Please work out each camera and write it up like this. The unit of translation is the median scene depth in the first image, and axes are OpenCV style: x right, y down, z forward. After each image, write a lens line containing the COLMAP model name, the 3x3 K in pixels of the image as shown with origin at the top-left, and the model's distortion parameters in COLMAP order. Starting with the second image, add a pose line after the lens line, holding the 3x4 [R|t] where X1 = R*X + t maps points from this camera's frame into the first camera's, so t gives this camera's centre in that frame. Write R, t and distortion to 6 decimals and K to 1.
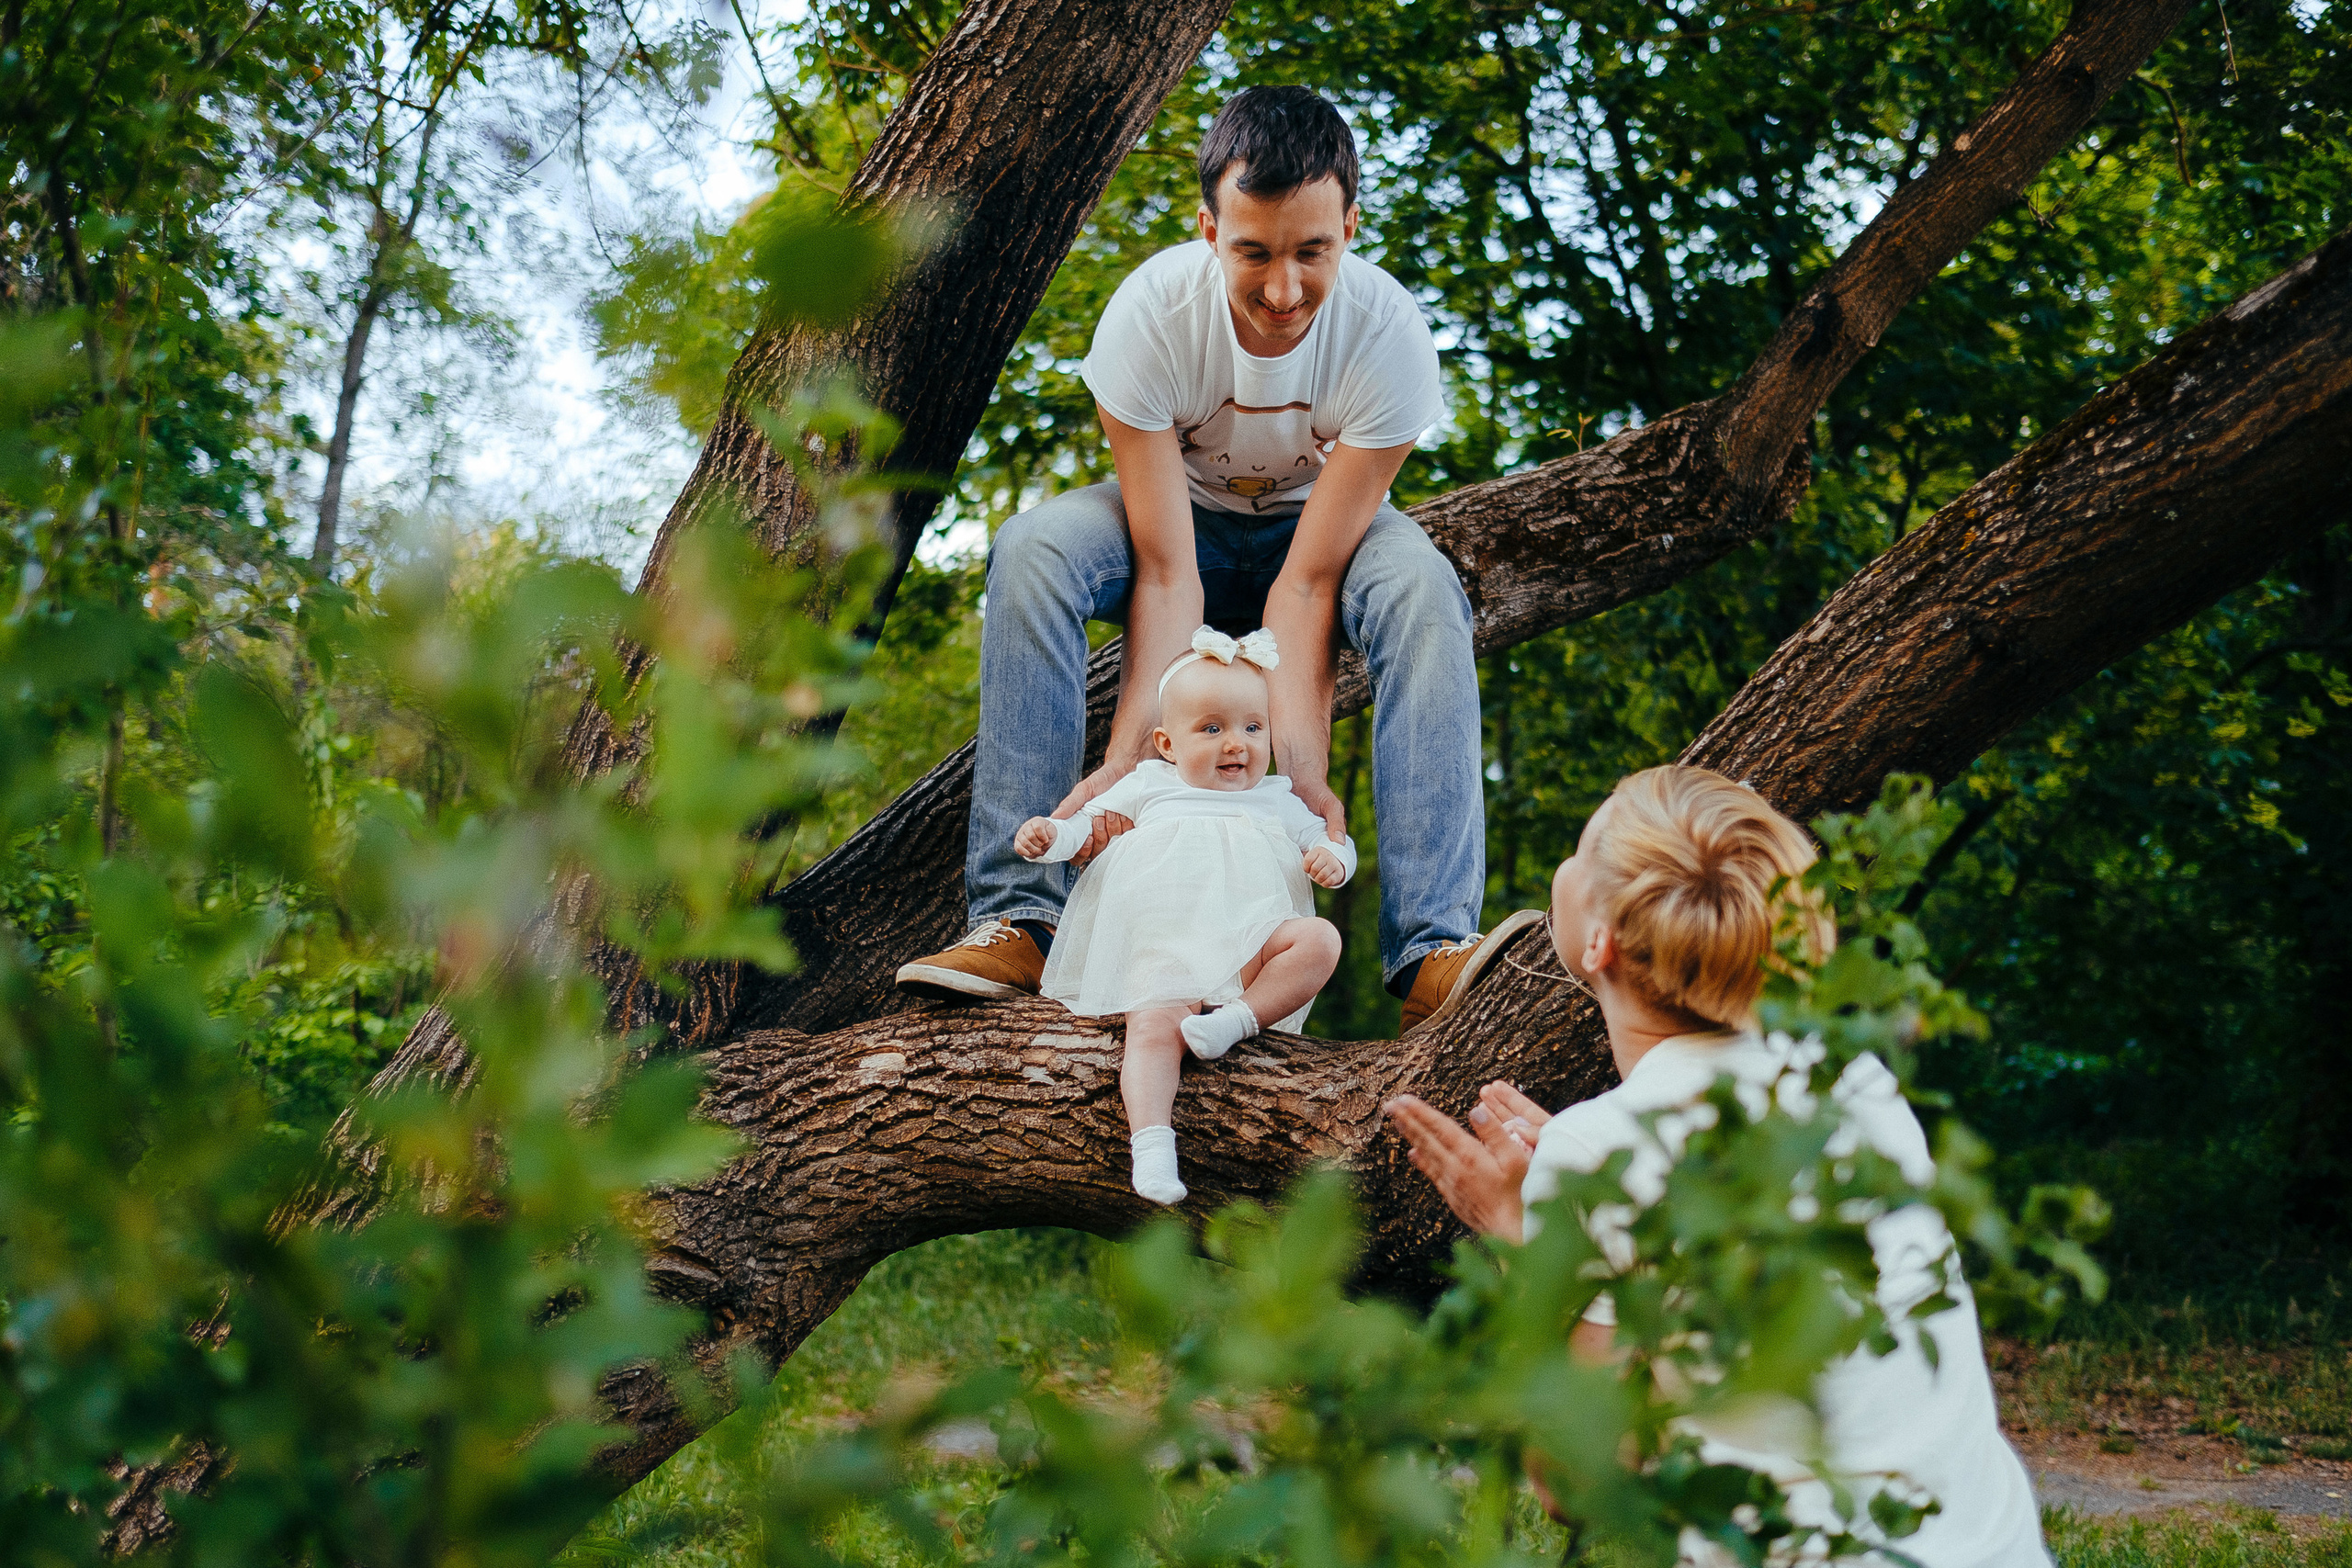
lens RADIAL K [[2866.6, 0, 1005.2], [0, 2866.6, 893.1], [0, 0, 1]] dist [0.010204, 0.029768]
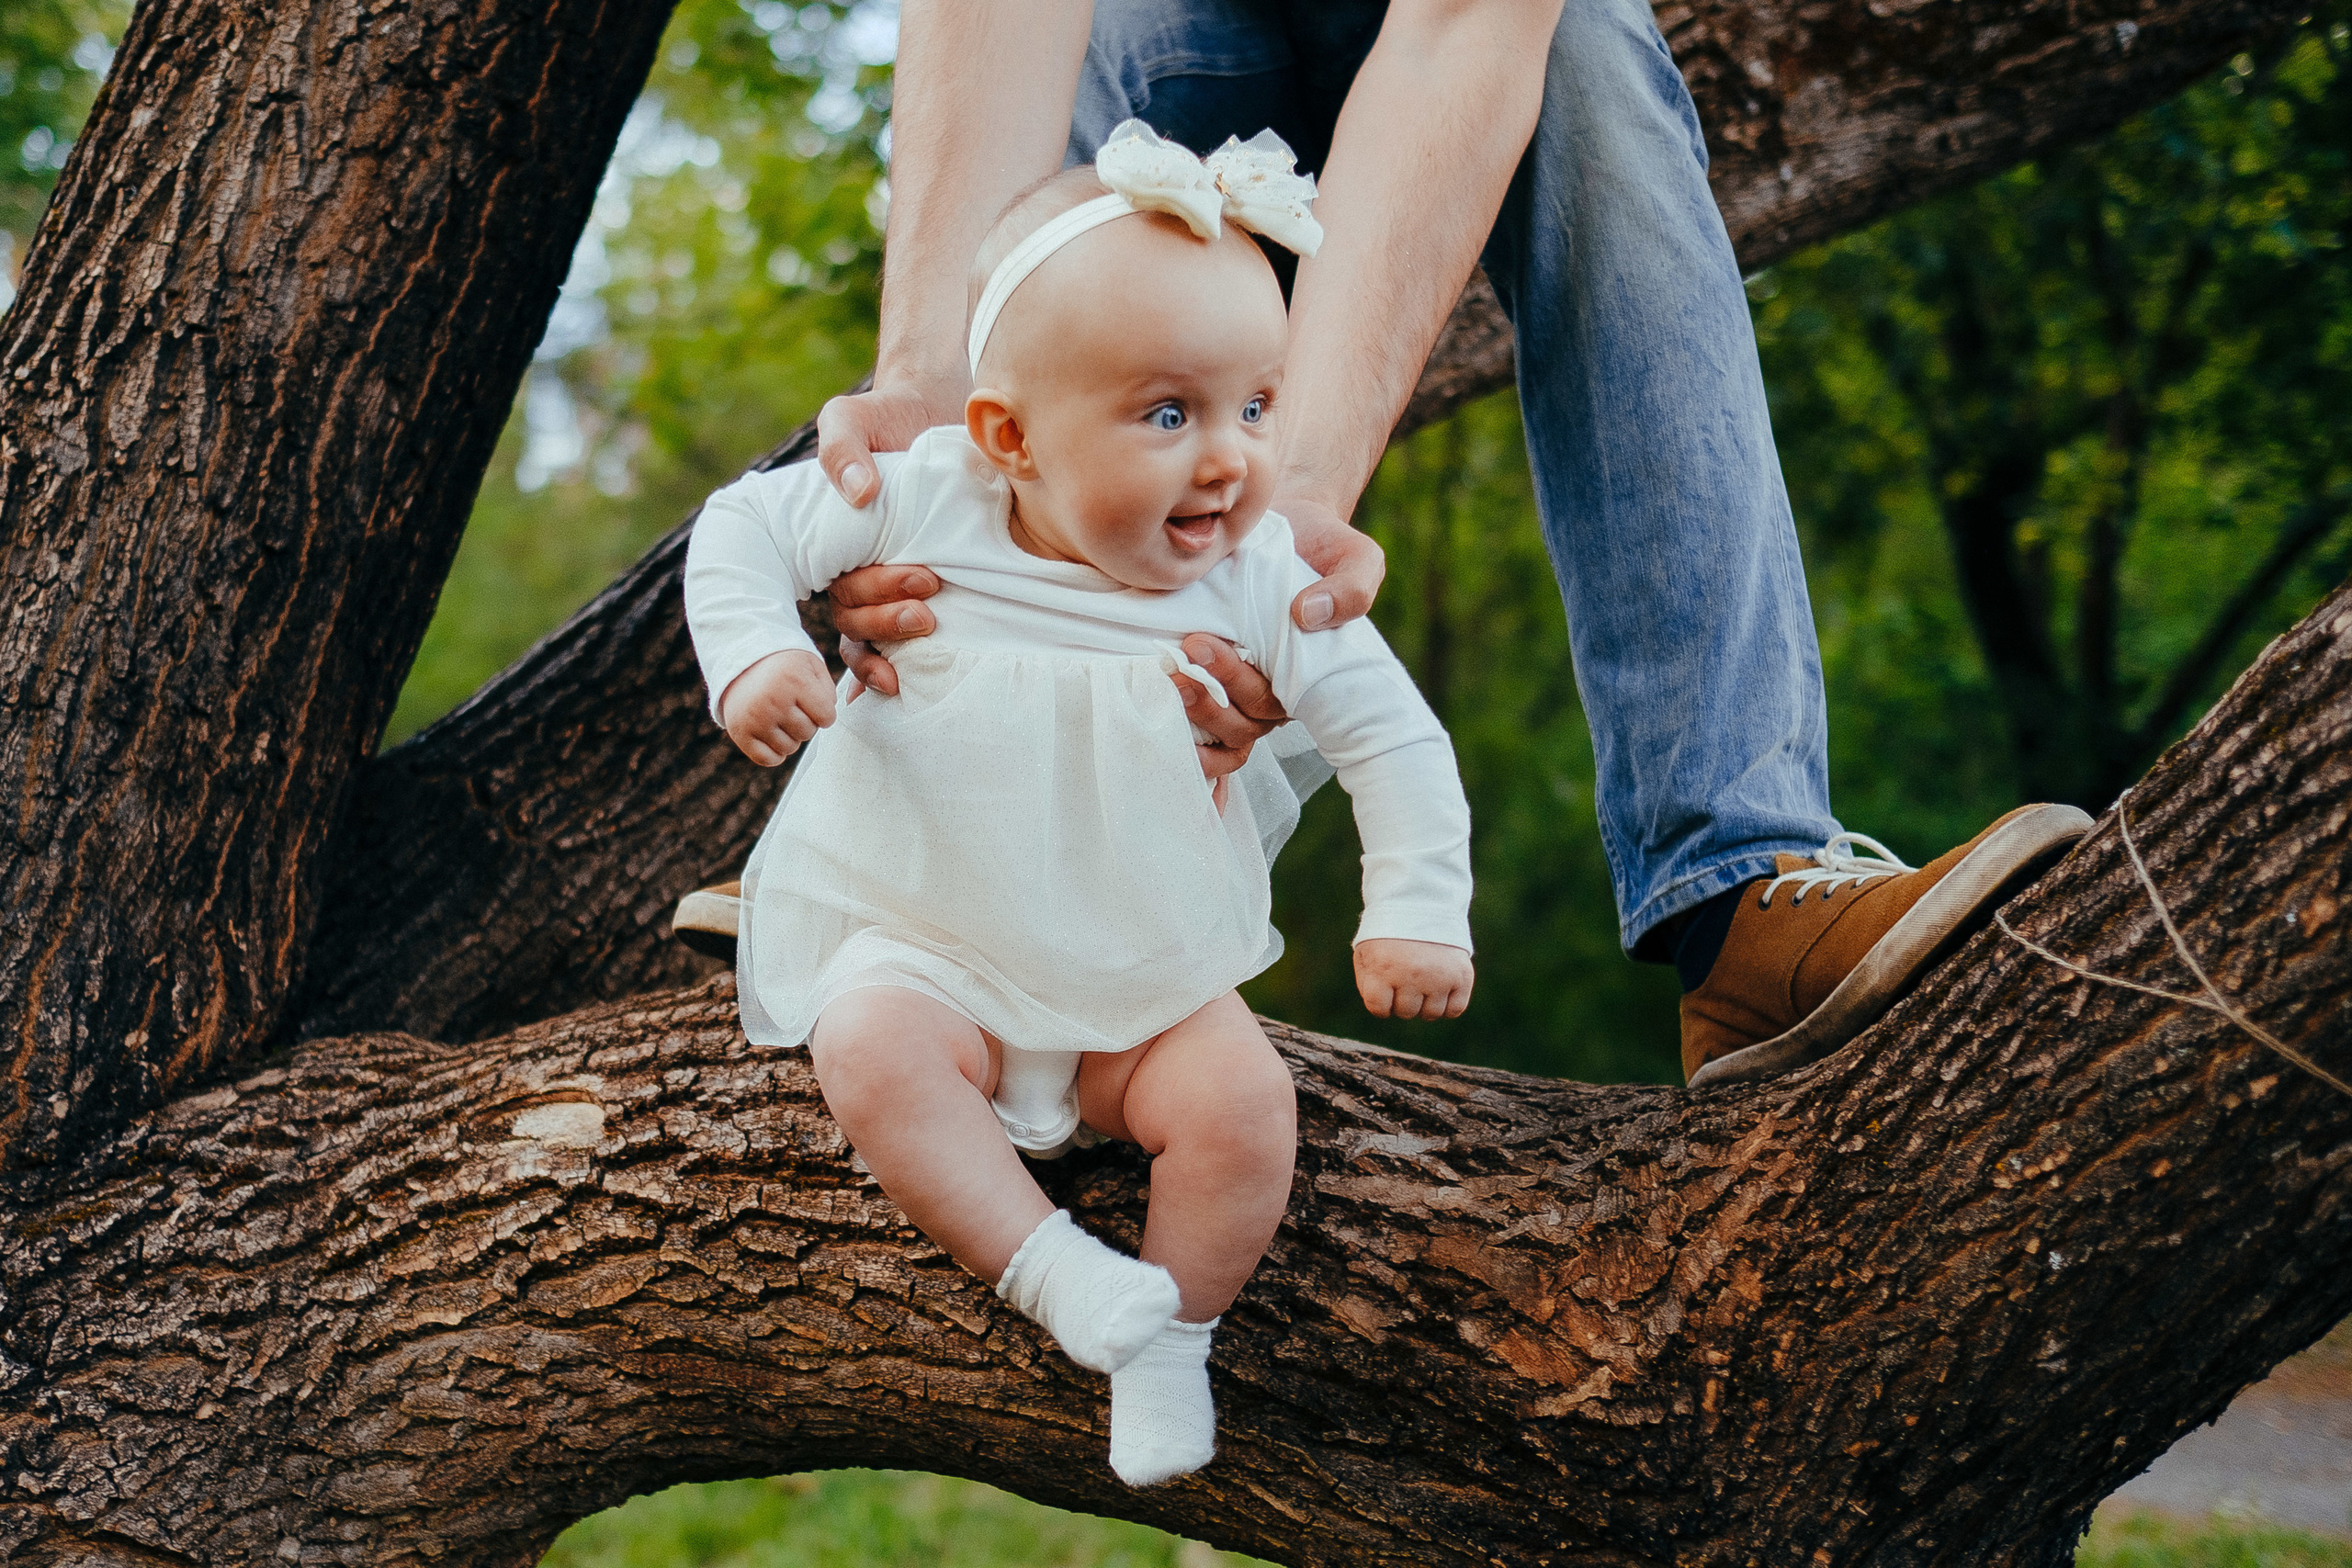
lens RADIAL K [[3614.1, 0, 698.3], [0, 3614.1, 959.0], [0, 0, 1]] dist [-0.051491, 0.049363]
pose [[0.996997, -0.010489, -0.076722, 0.025650], [0.016924, 0.996346, 0.083710, -0.016857], [0.075563, -0.084757, 0.993532, 0.427942]]
